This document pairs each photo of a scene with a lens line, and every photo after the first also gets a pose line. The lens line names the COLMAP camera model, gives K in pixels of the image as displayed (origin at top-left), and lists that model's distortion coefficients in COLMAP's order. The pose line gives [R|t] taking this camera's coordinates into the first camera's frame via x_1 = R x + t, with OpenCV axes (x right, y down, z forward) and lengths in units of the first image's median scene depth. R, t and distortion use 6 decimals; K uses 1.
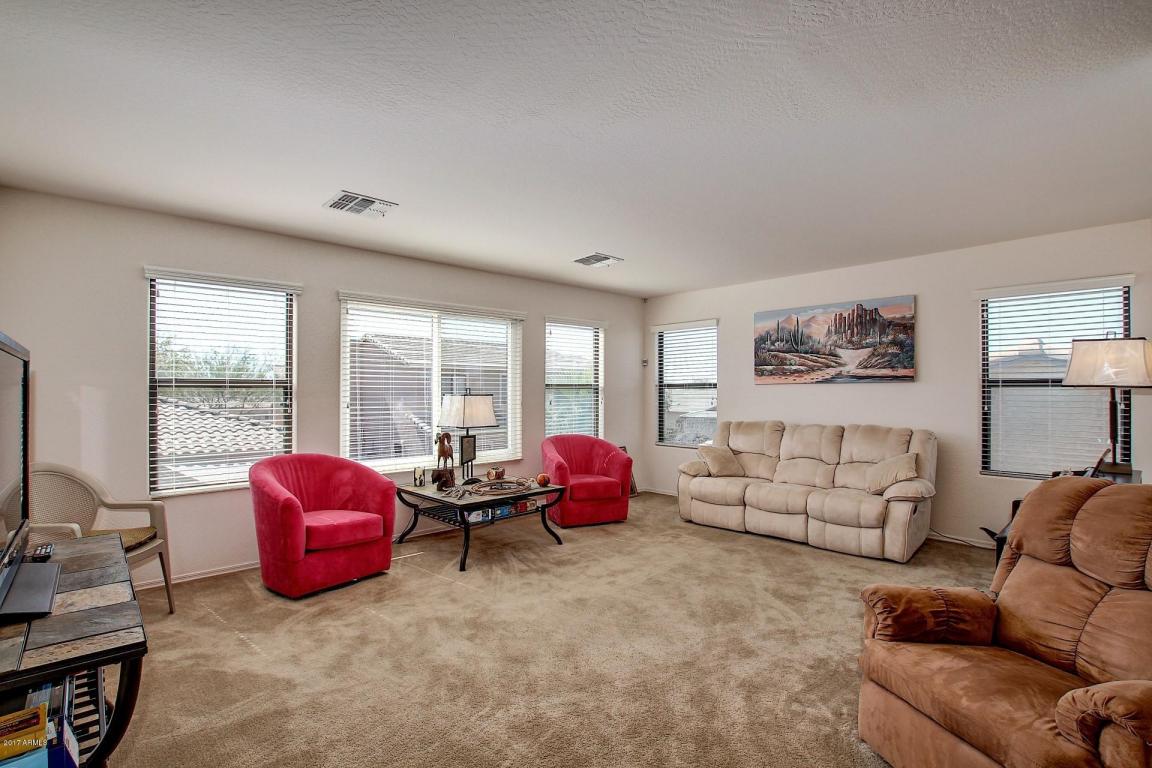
lens RADIAL K [[533.2, 0, 576.1], [0, 533.2, 388.7], [0, 0, 1]] dist [-0.029742, 0.001999]
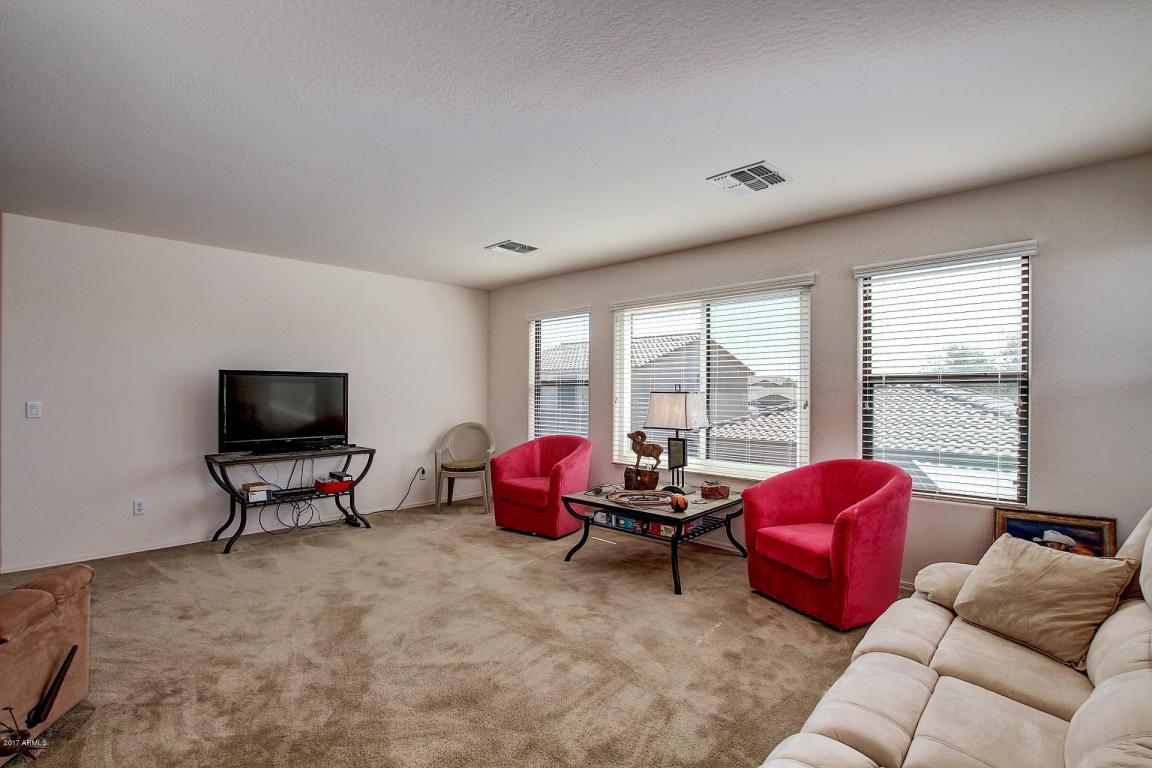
lens RADIAL K [[533.2, 0, 576.1], [0, 533.2, 384.3], [0, 0, 1]] dist [-0.029742, 0.001999]
pose [[0.066732, -0.005656, -0.997755, 0.670363], [0.004931, 0.999974, -0.005339, 0.002561], [0.997759, -0.004564, 0.066758, 0.770566]]
